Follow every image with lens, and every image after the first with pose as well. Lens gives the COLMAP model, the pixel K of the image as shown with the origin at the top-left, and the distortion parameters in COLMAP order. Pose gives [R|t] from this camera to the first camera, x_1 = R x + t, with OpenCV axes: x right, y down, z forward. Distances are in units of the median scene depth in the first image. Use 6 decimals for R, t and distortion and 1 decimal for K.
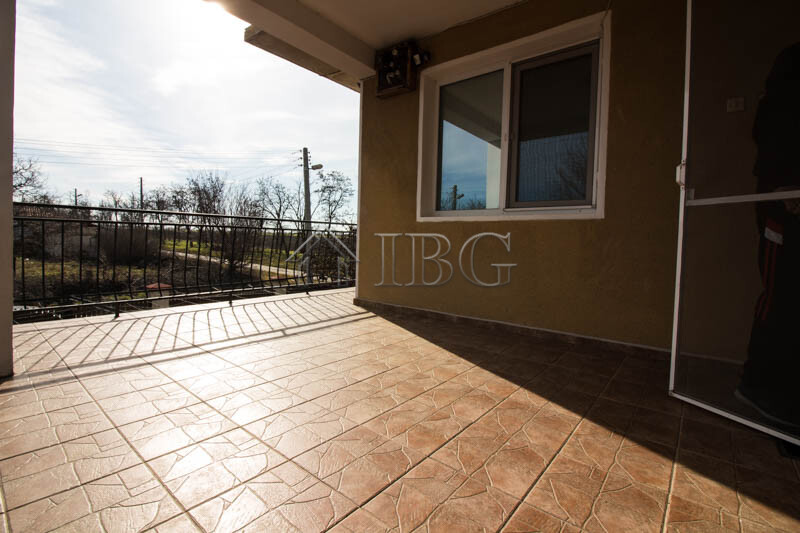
lens RADIAL K [[367.1, 0, 396.0], [0, 367.1, 254.3], [0, 0, 1]] dist [-0.001638, -0.012637]
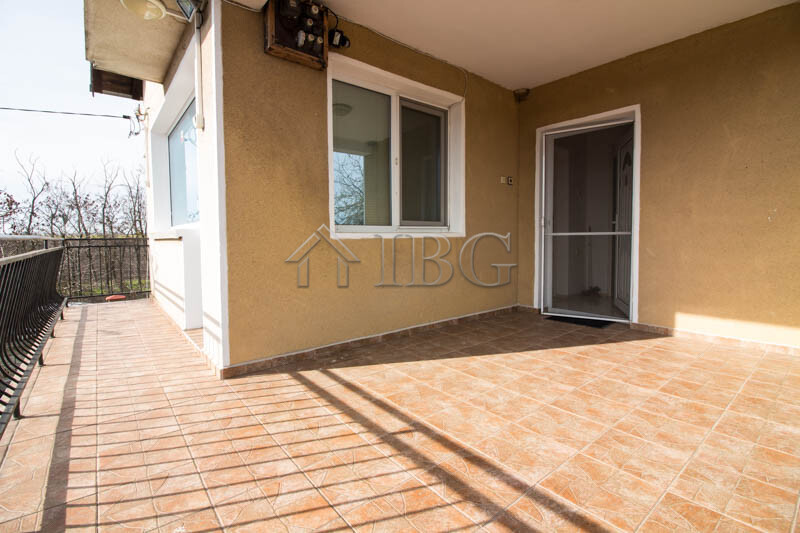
lens RADIAL K [[367.1, 0, 396.0], [0, 367.1, 254.3], [0, 0, 1]] dist [-0.001638, -0.012637]
pose [[0.203084, -0.078521, 0.976008, -0.800167], [0.052359, 0.996224, 0.069252, -0.116641], [-0.977761, 0.037038, 0.206428, 0.782959]]
